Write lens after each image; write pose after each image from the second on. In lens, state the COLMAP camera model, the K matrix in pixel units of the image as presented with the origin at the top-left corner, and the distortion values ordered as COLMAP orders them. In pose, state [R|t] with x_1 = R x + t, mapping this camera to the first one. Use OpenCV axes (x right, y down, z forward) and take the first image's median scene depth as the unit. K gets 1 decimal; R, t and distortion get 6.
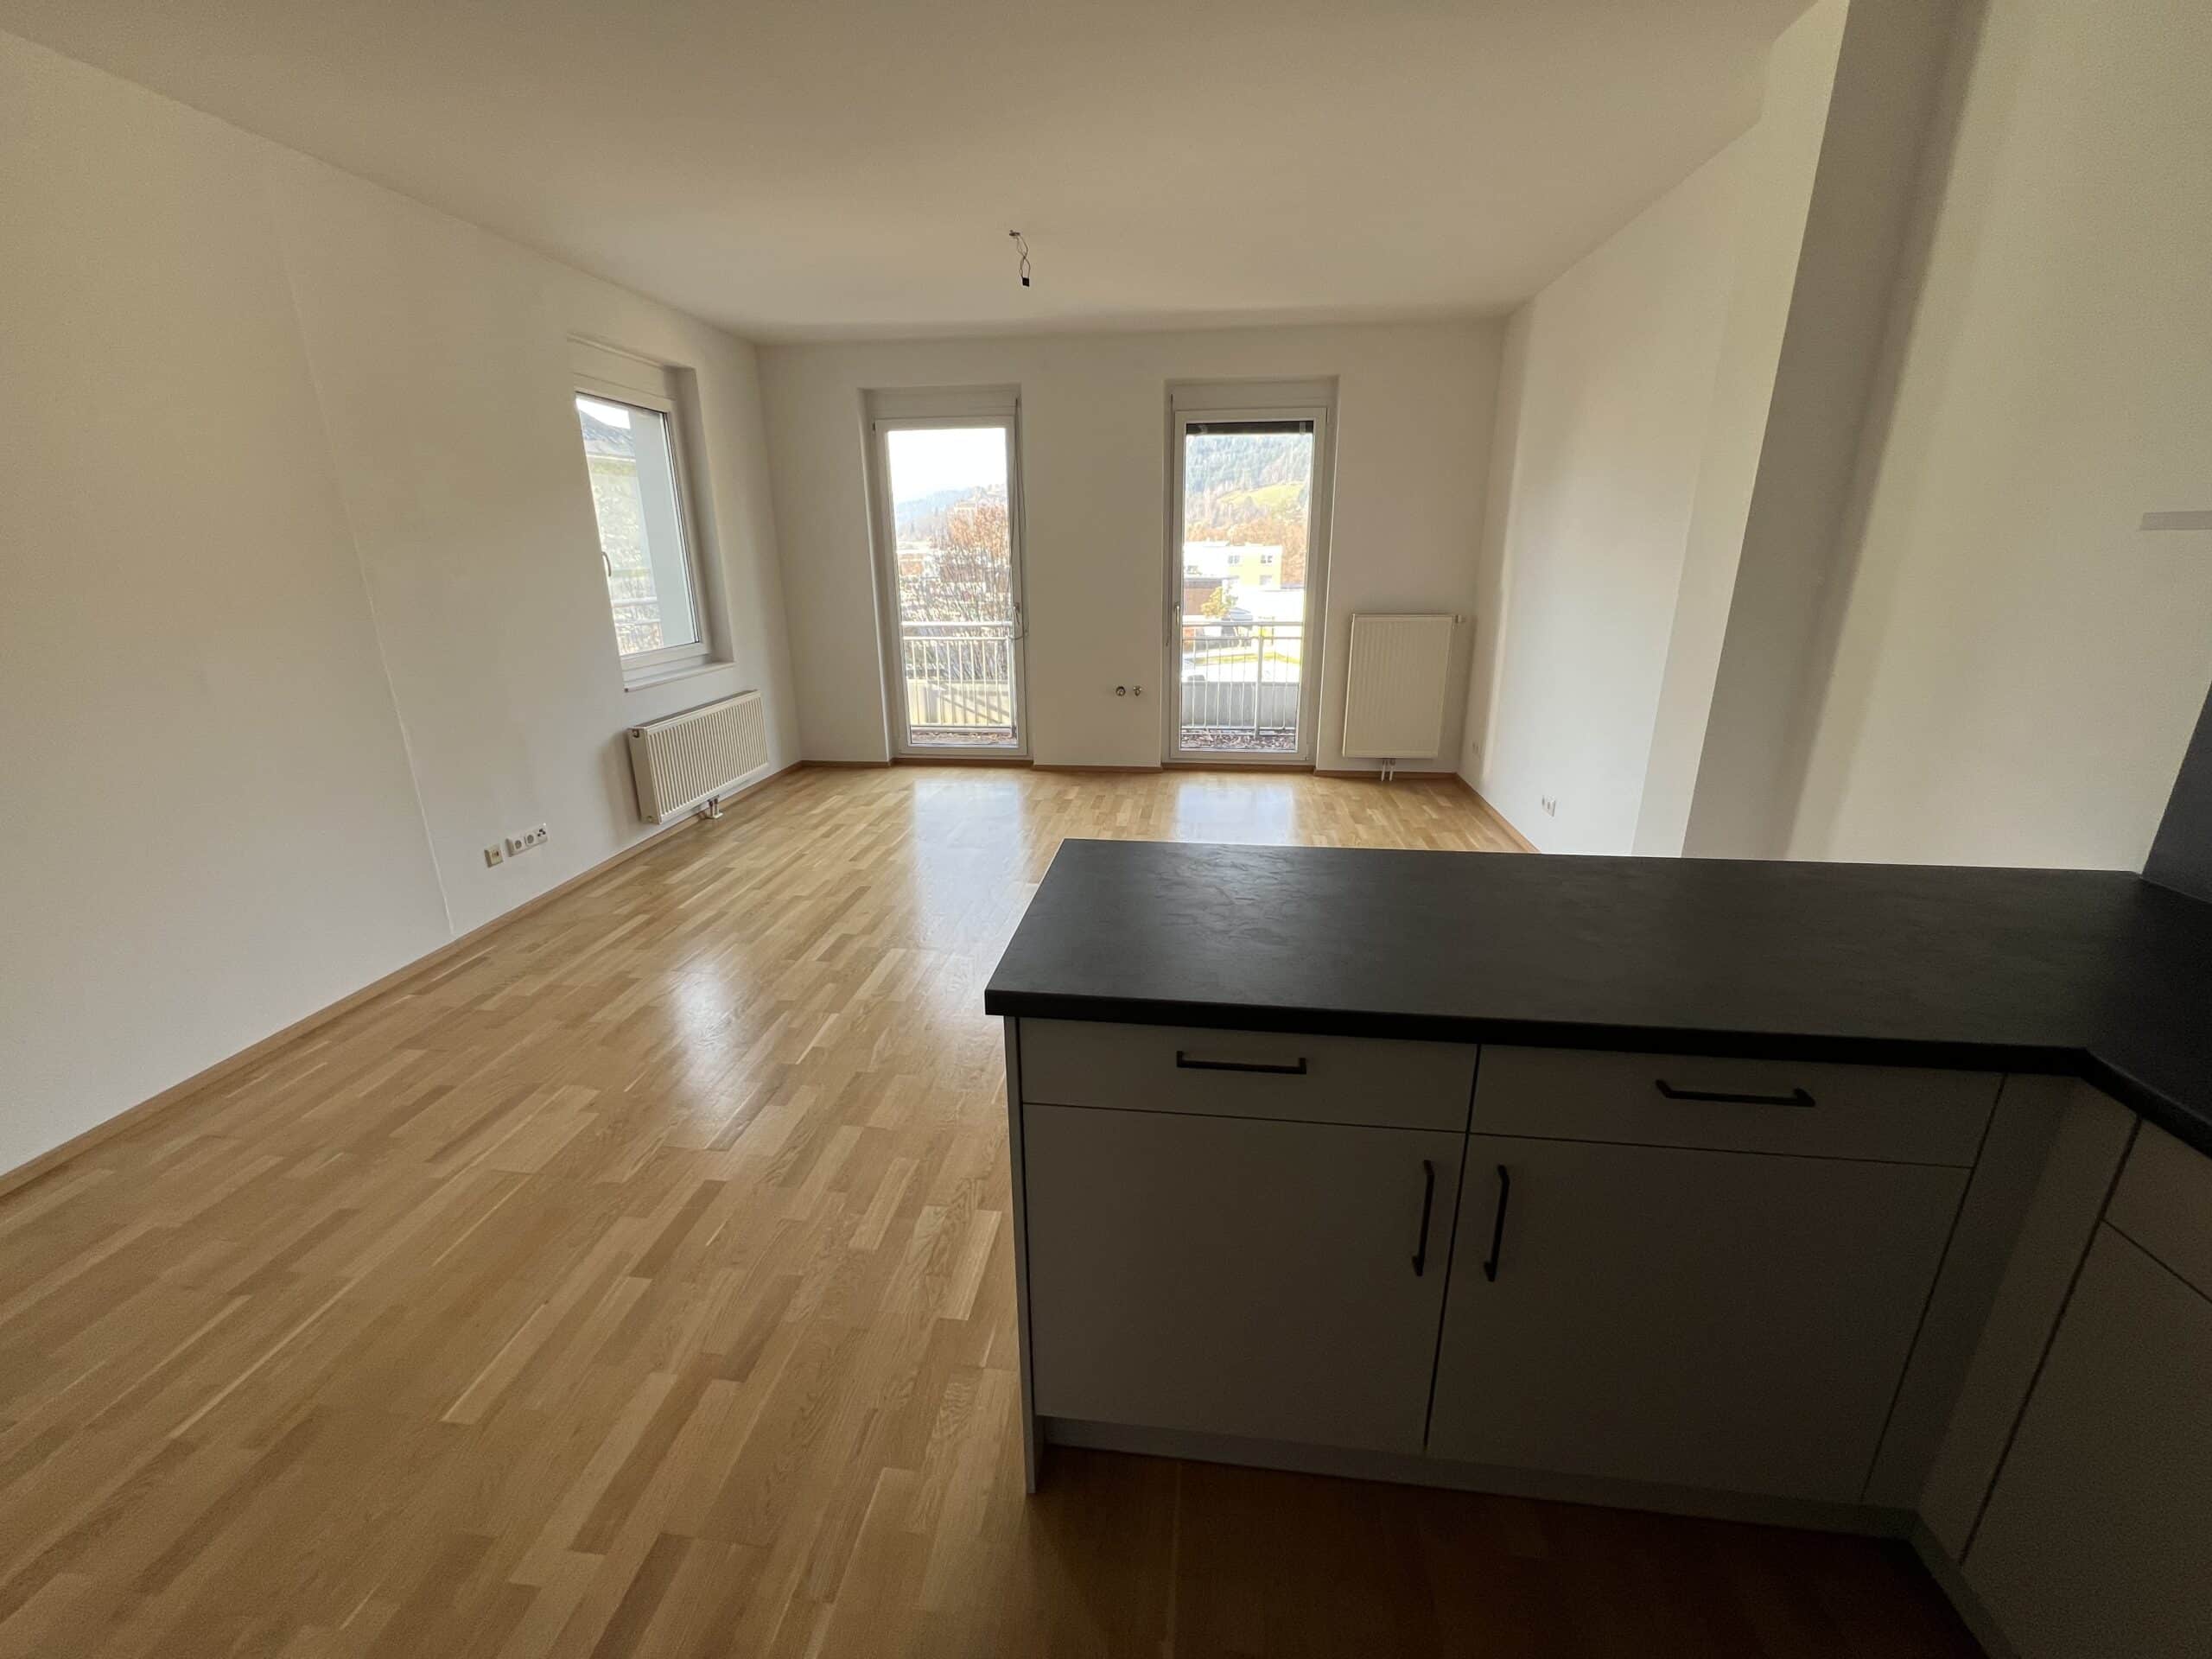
lens RADIAL K [[888.3, 0, 1101.1], [0, 888.3, 832.1], [0, 0, 1]] dist [-0.004241, -0.000454]
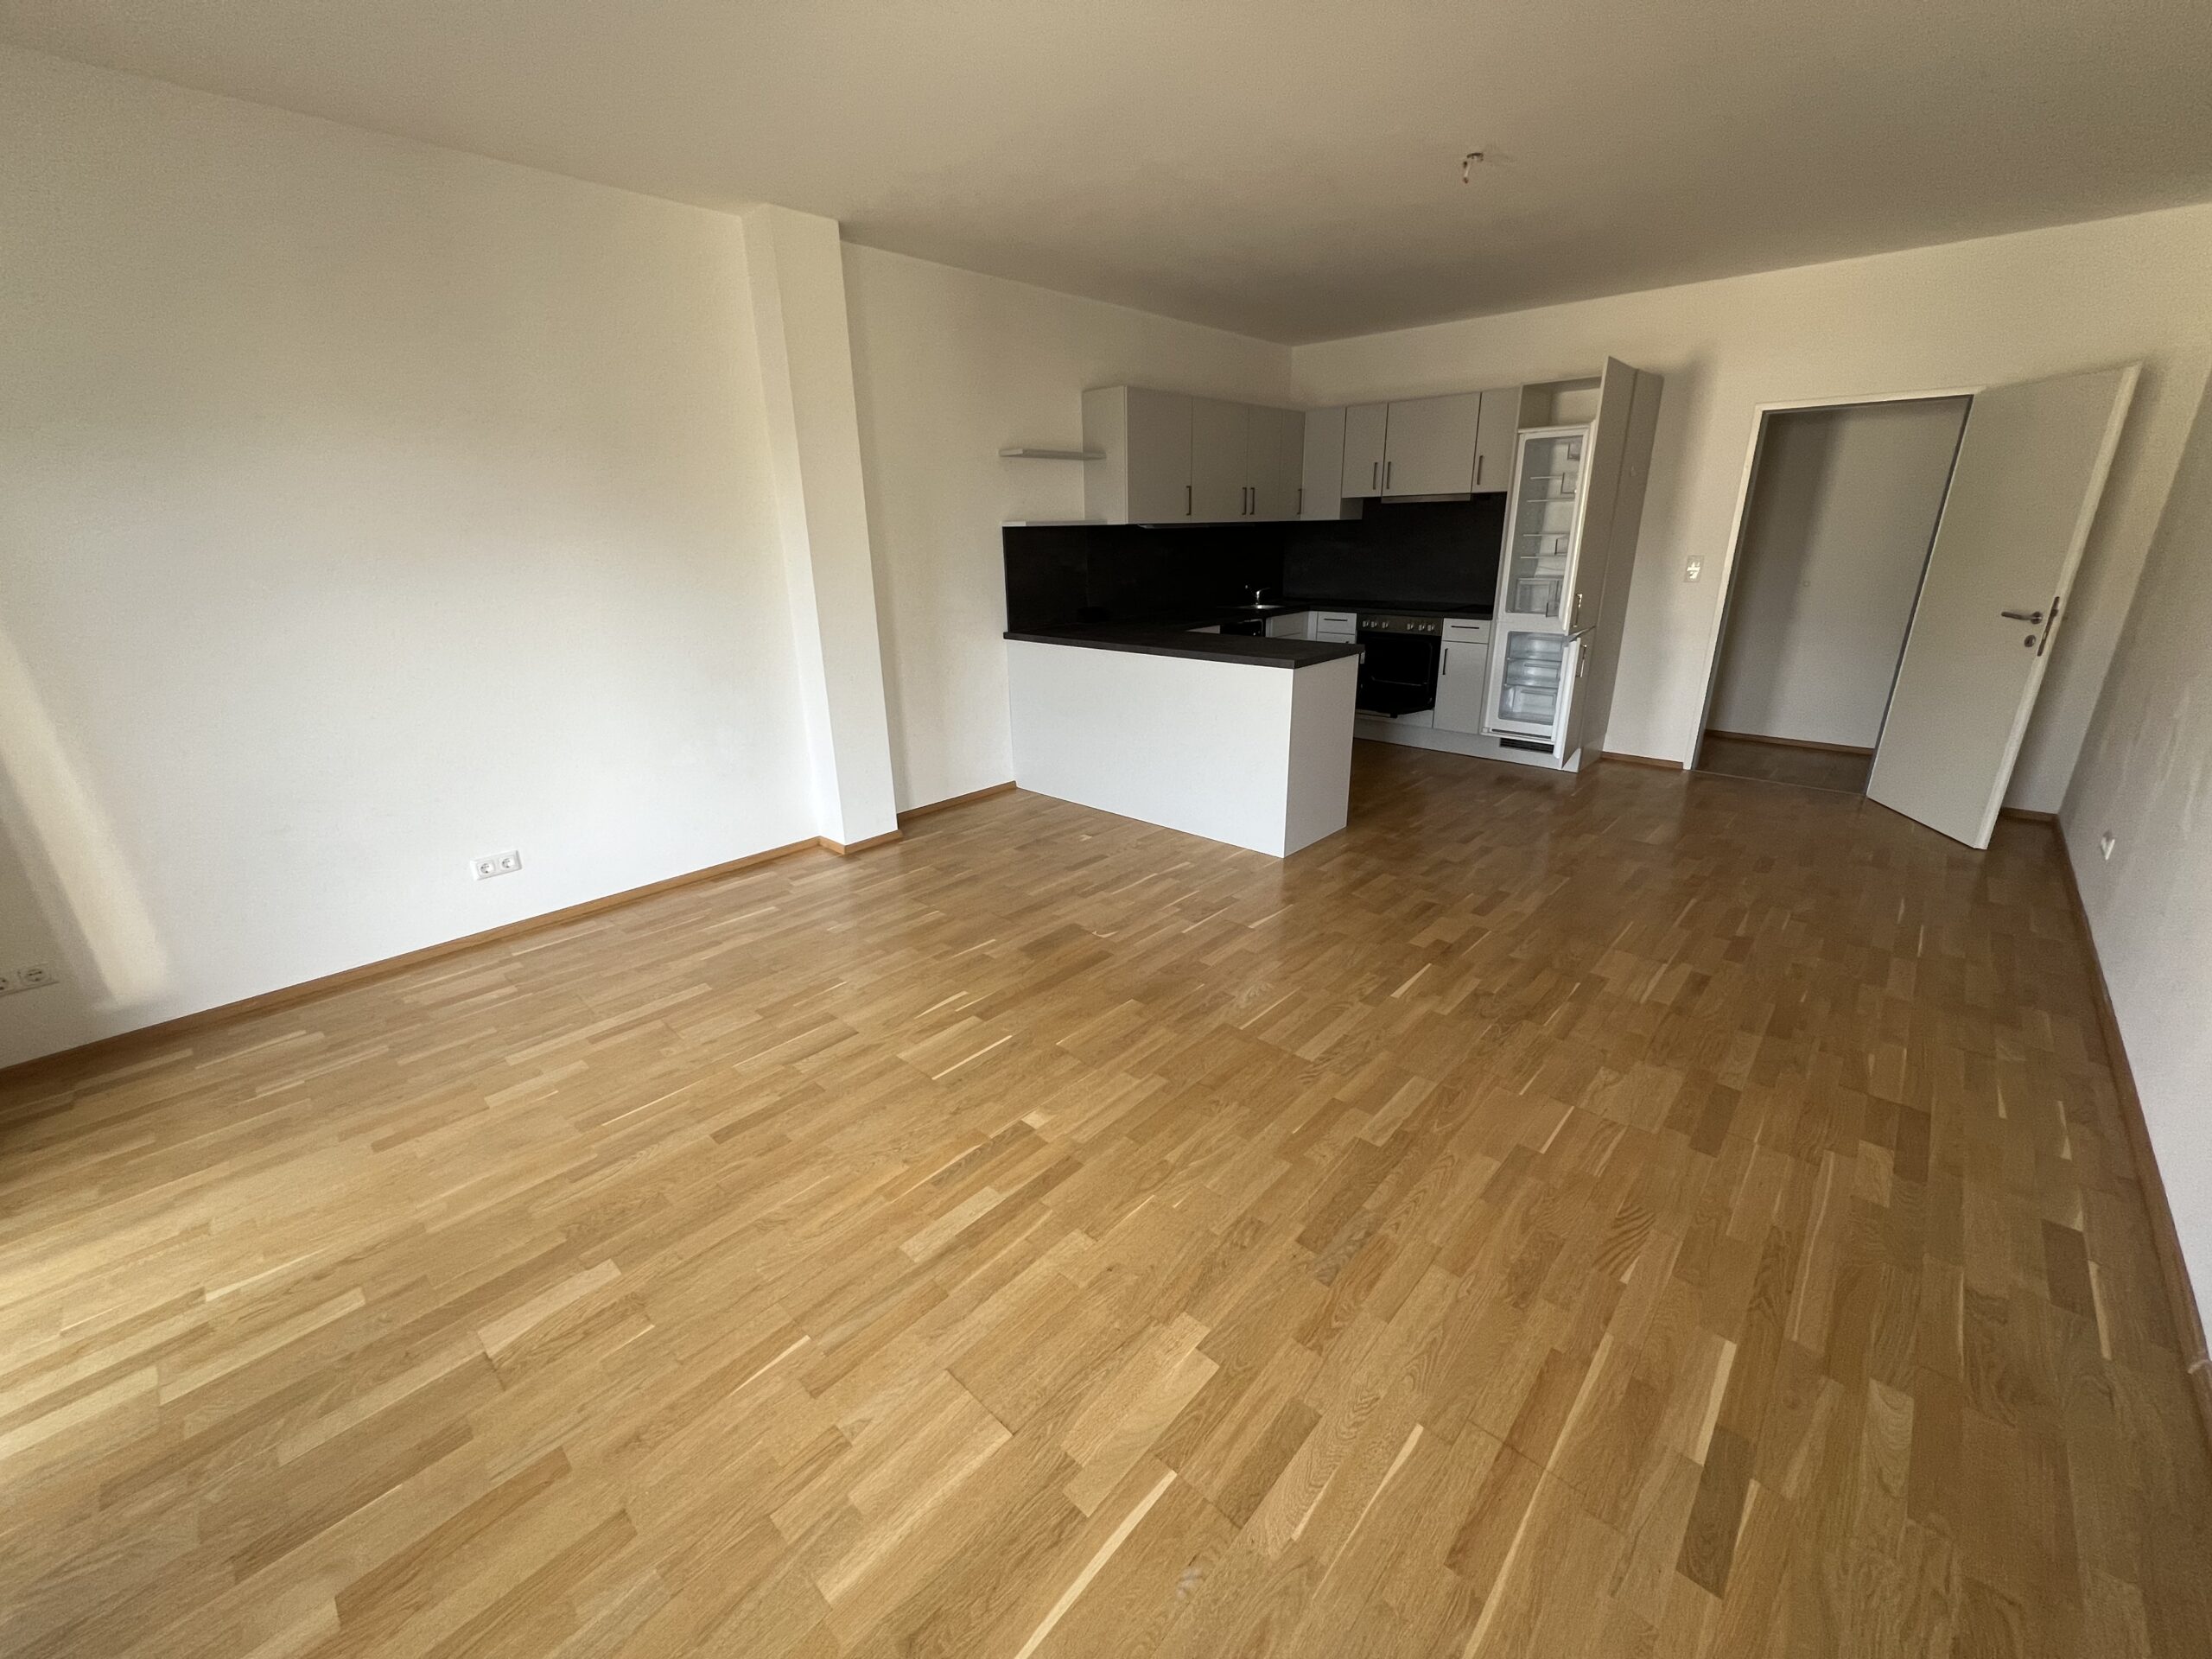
lens RADIAL K [[888.3, 0, 1105.2], [0, 888.3, 831.6], [0, 0, 1]] dist [-0.004241, -0.000454]
pose [[-0.817266, -0.165087, 0.552108, -0.392029], [0.199305, 0.817983, 0.539612, -0.385652], [-0.540698, 0.551045, -0.635607, 1.209842]]
